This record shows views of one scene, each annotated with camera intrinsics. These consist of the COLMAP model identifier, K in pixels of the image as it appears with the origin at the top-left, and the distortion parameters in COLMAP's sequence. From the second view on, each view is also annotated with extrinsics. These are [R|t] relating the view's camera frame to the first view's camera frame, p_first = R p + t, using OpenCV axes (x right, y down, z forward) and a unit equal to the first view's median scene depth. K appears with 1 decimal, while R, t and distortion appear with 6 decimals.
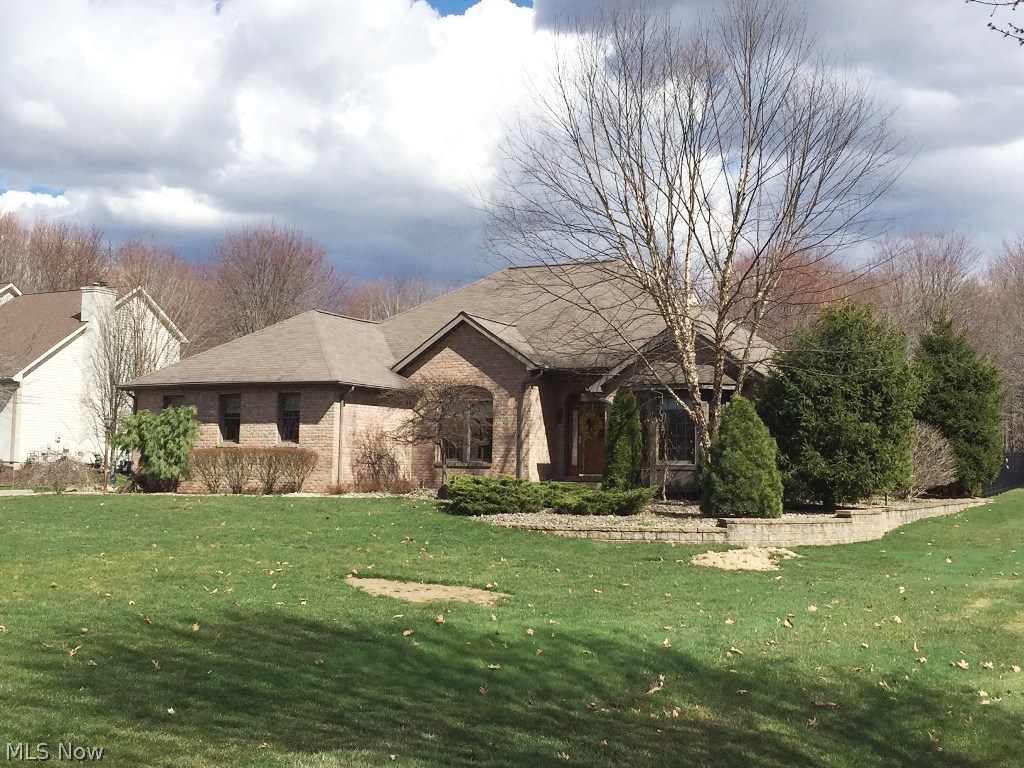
lens RADIAL K [[1270.7, 0, 513.1], [0, 1270.7, 384.0], [0, 0, 1]] dist [0.018778, 0.000000]
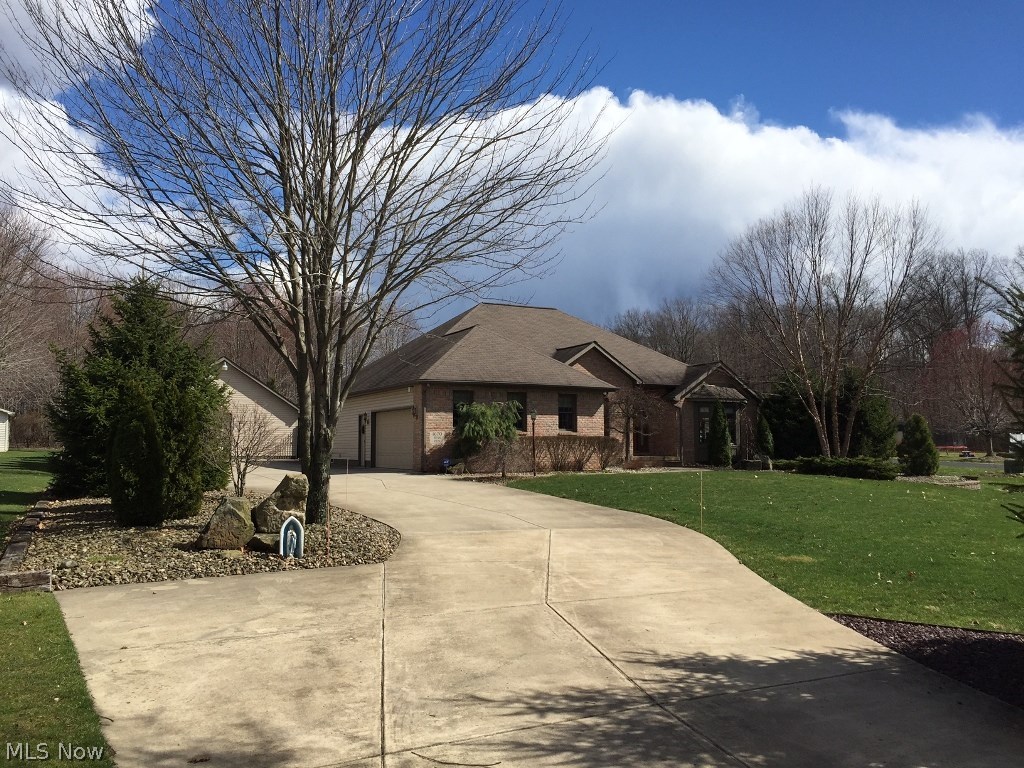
lens RADIAL K [[866.7, 0, 512.5], [0, 866.7, 382.0], [0, 0, 1]] dist [0.082555, 0.011102]
pose [[0.611916, 0.046038, 0.789582, -0.920267], [-0.050707, 0.998534, -0.018924, 0.014478], [-0.789296, -0.028457, 0.613353, 0.484774]]
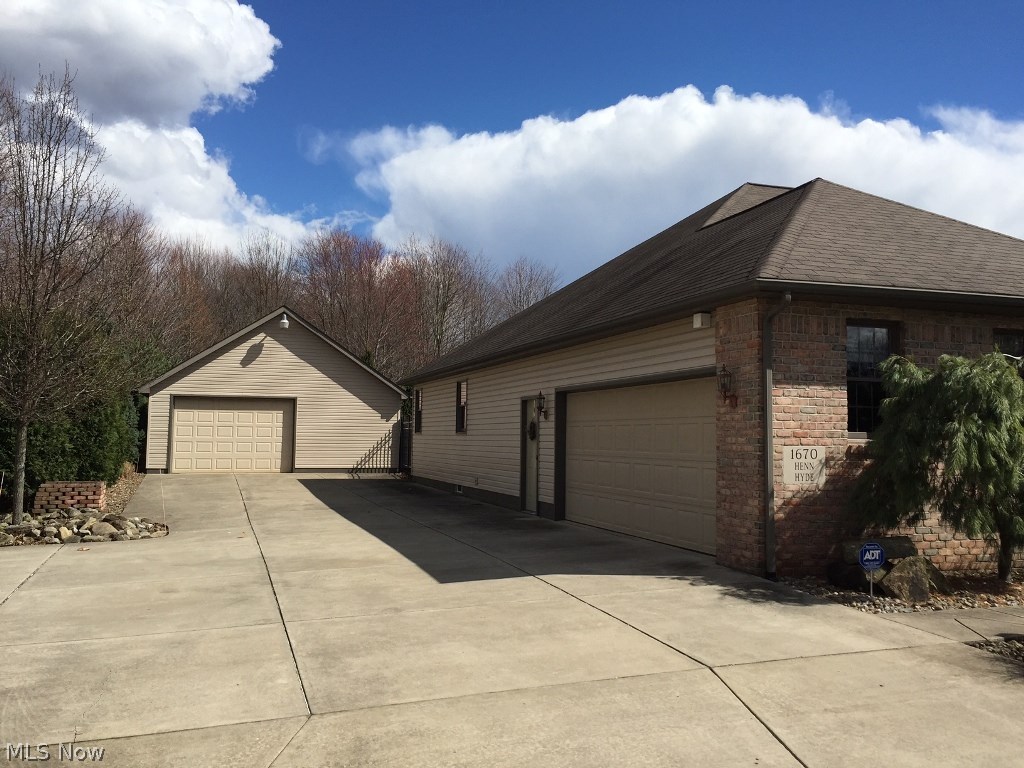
lens RADIAL K [[866.7, 0, 517.8], [0, 866.7, 379.8], [0, 0, 1]] dist [0.082555, 0.011102]
pose [[0.695292, 0.043853, 0.717388, -0.558436], [-0.055500, 0.998432, -0.007243, 0.036417], [-0.716581, -0.034779, 0.696636, 0.928893]]
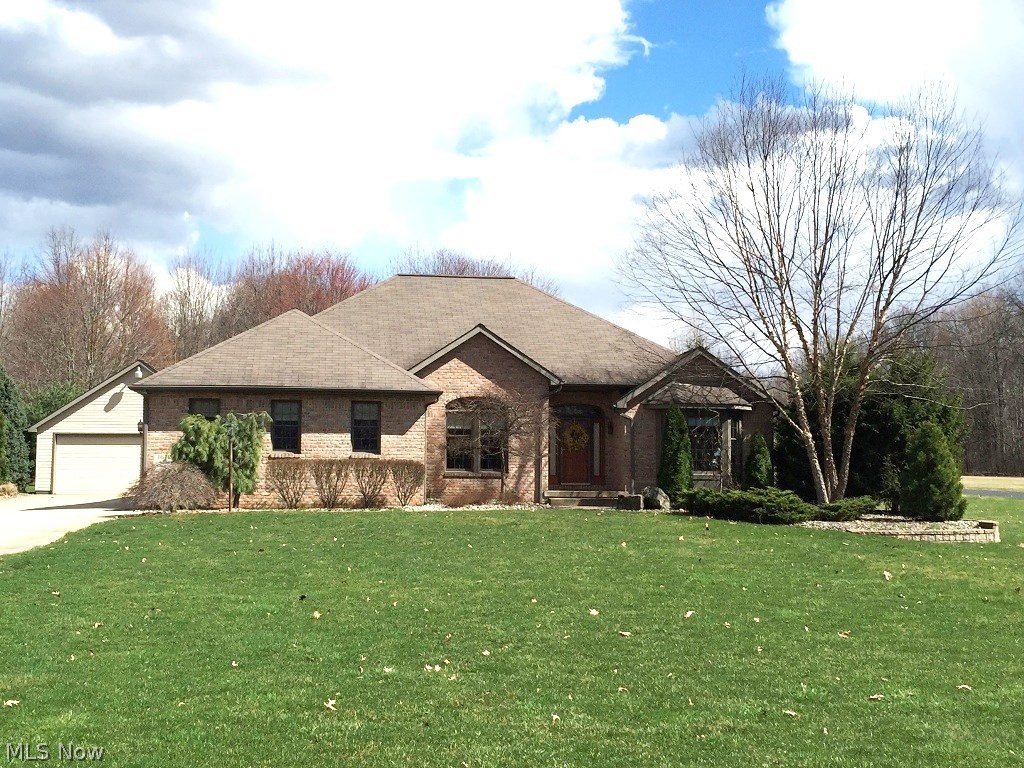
lens RADIAL K [[1319.9, 0, 508.6], [0, 1319.9, 388.1], [0, 0, 1]] dist [0.087020, 0.000000]
pose [[0.830894, 0.031753, 0.555524, -0.631263], [-0.034510, 0.999389, -0.005508, -0.000874], [-0.555360, -0.014595, 0.831482, 0.117970]]
